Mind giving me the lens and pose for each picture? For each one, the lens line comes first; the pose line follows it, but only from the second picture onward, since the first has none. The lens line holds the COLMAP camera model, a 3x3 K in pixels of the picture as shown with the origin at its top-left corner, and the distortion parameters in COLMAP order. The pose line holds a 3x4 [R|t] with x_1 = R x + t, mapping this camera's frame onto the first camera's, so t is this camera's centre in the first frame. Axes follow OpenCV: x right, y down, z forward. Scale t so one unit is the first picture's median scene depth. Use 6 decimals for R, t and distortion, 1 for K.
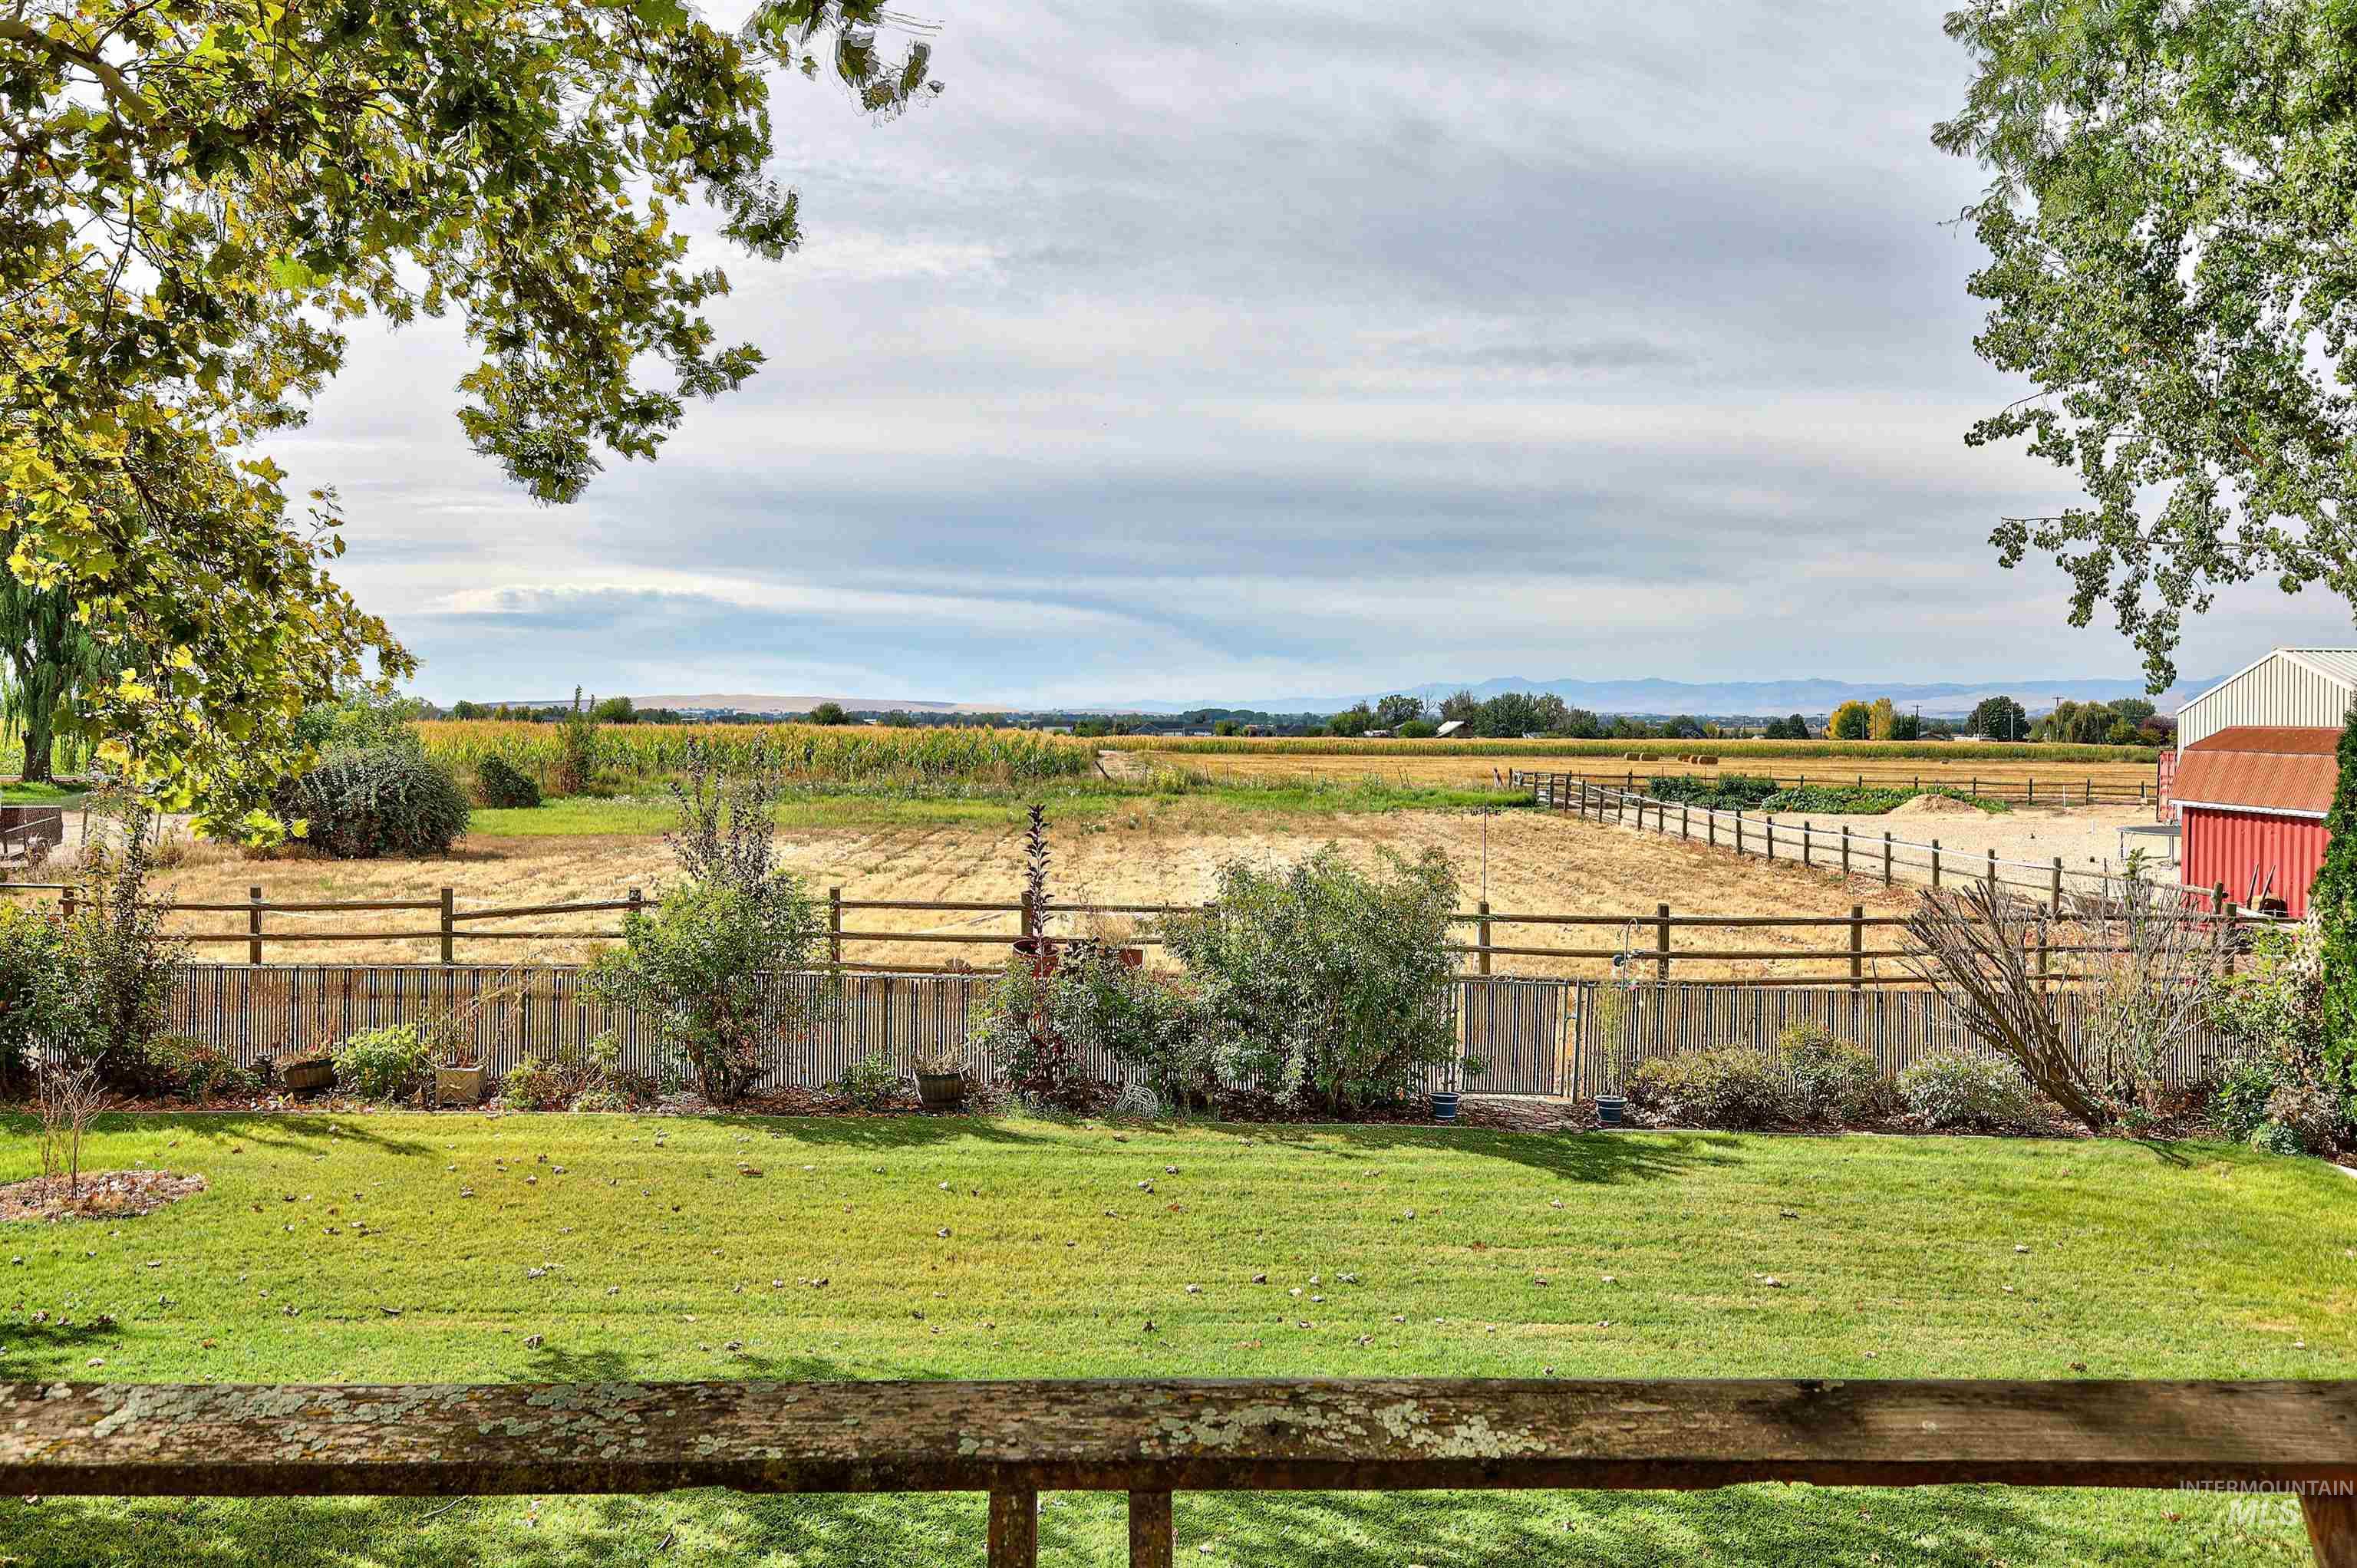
lens RADIAL K [[1972.8, 0, 1170.7], [0, 1972.8, 708.6], [0, 0, 1]] dist [0.004343, -0.000974]
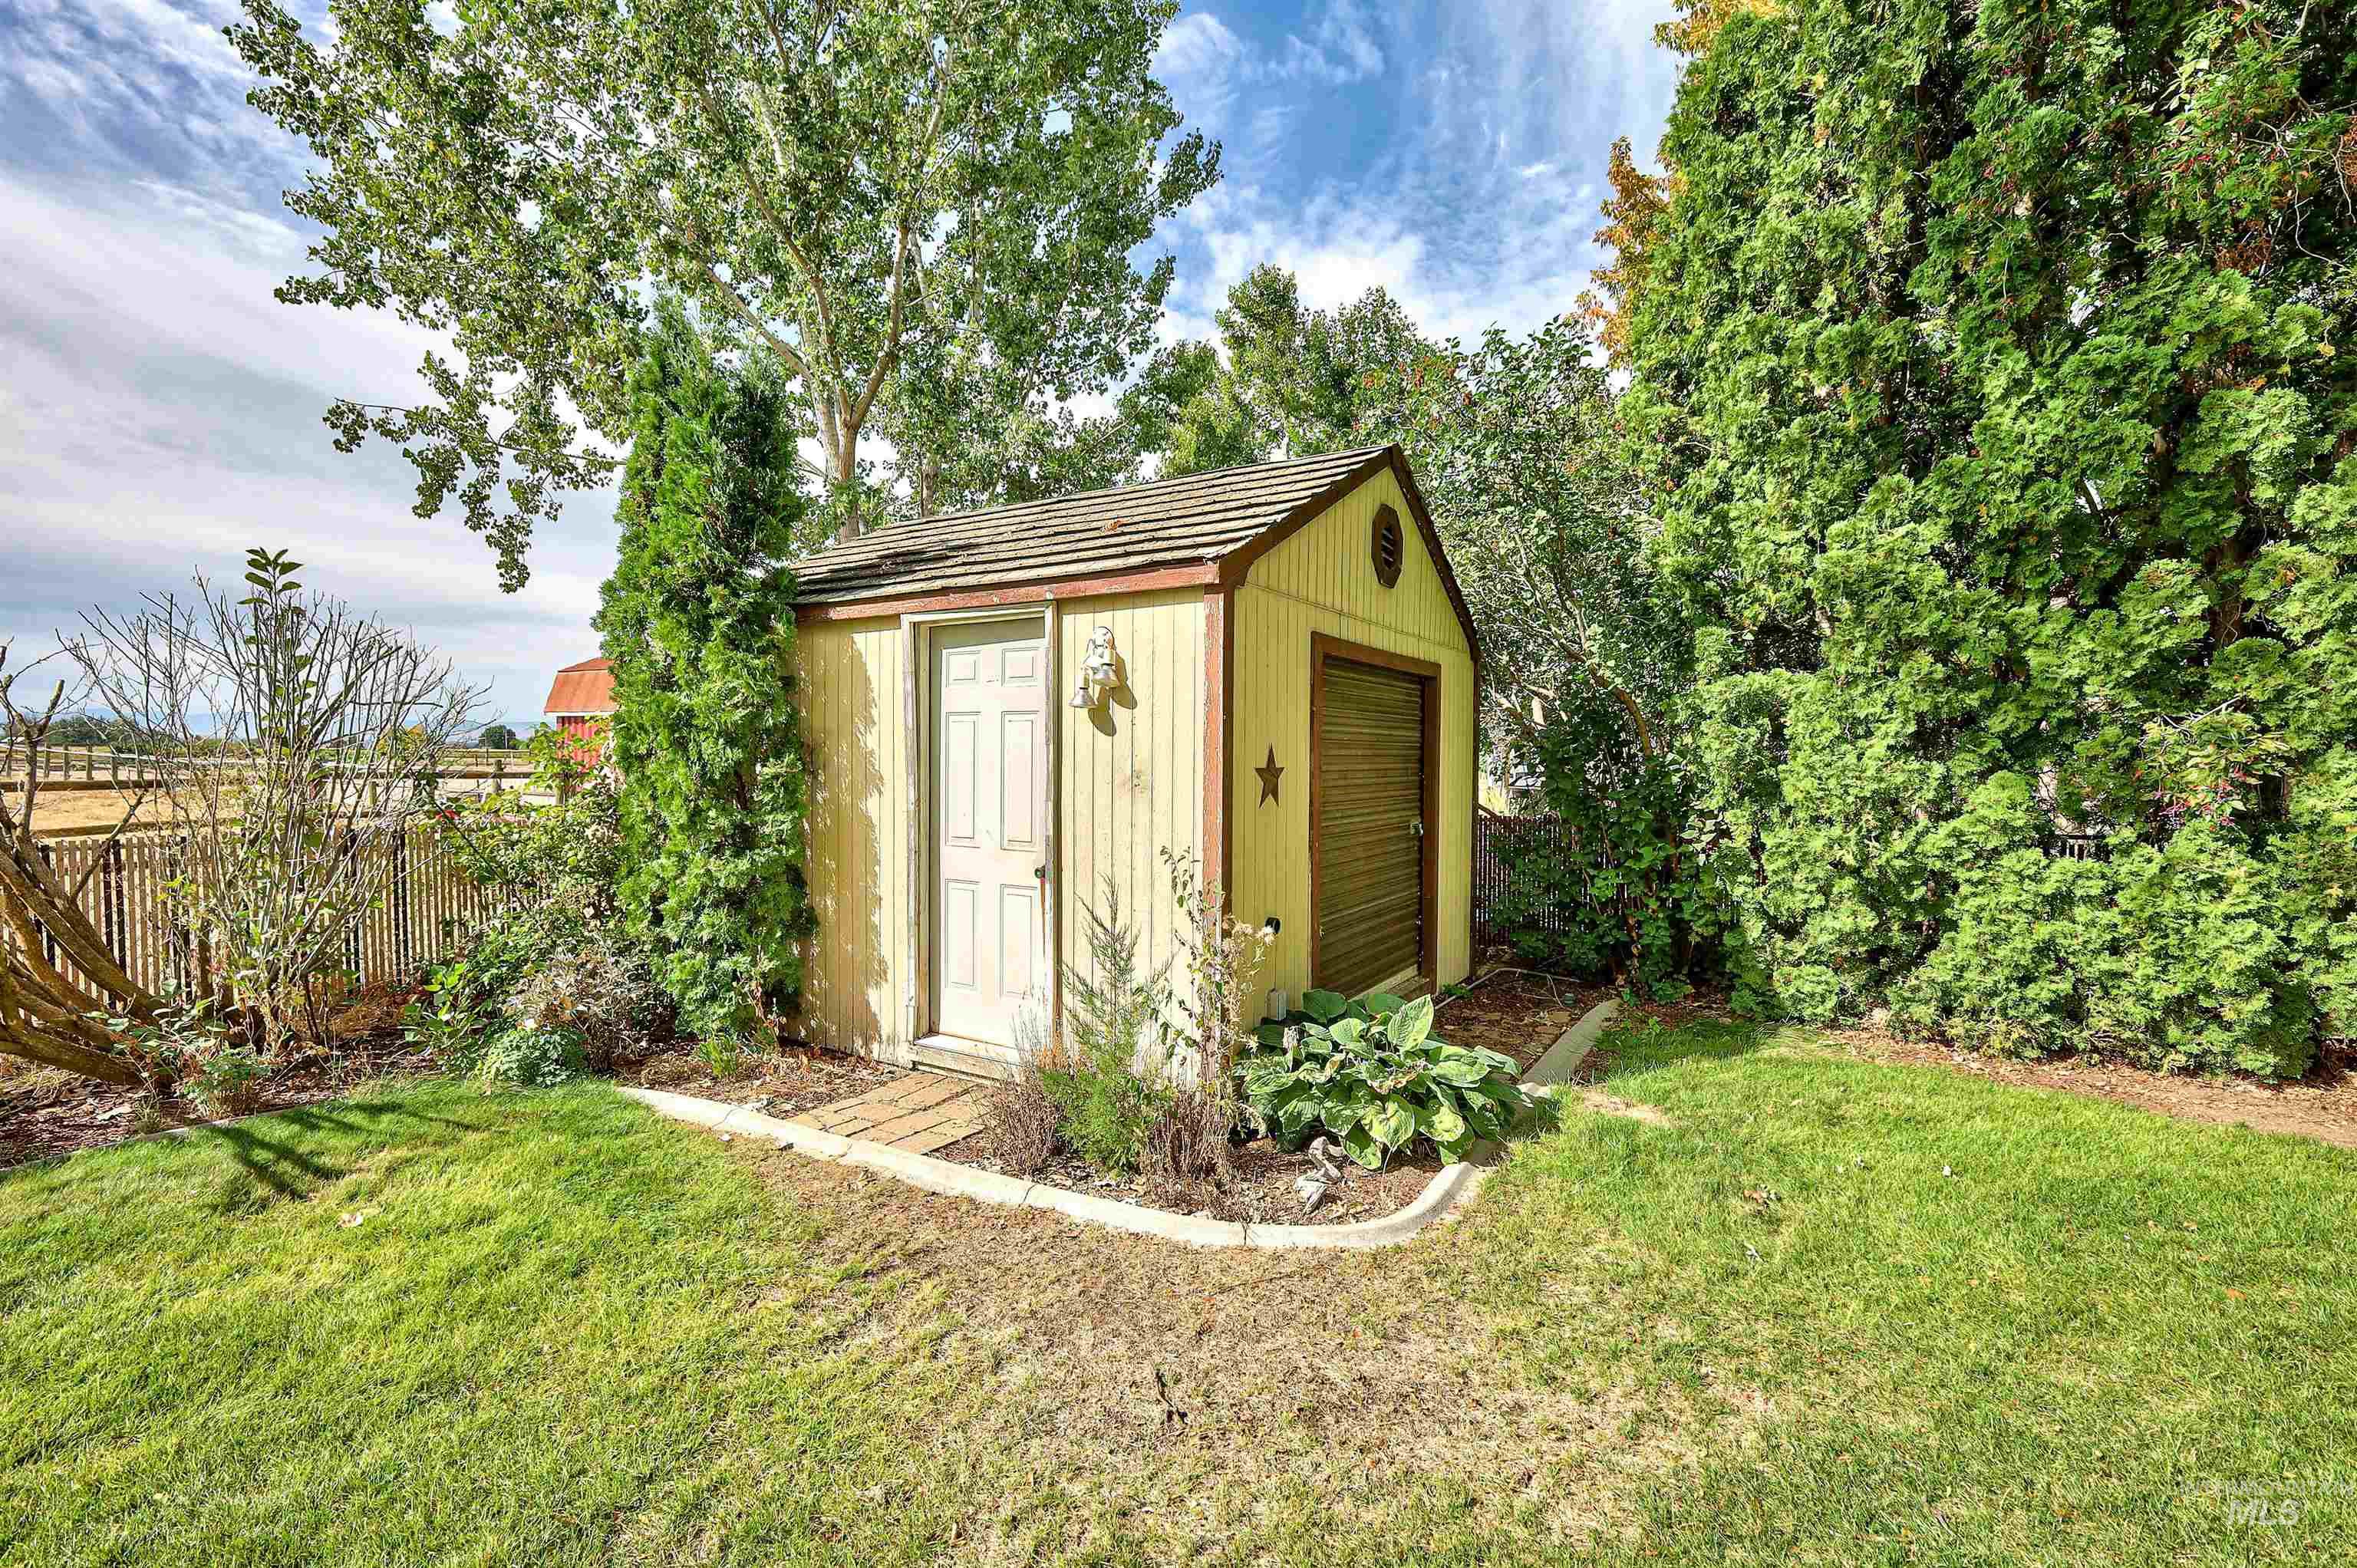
lens RADIAL K [[1011.5, 0, 1191.0], [0, 1011.5, 806.3], [0, 0, 1]] dist [0.002068, 0.000246]
pose [[0.546996, -0.048824, 0.835710, 0.295256], [-0.008846, 0.997905, 0.064090, 0.089509], [-0.837088, -0.042450, 0.545418, 0.481880]]
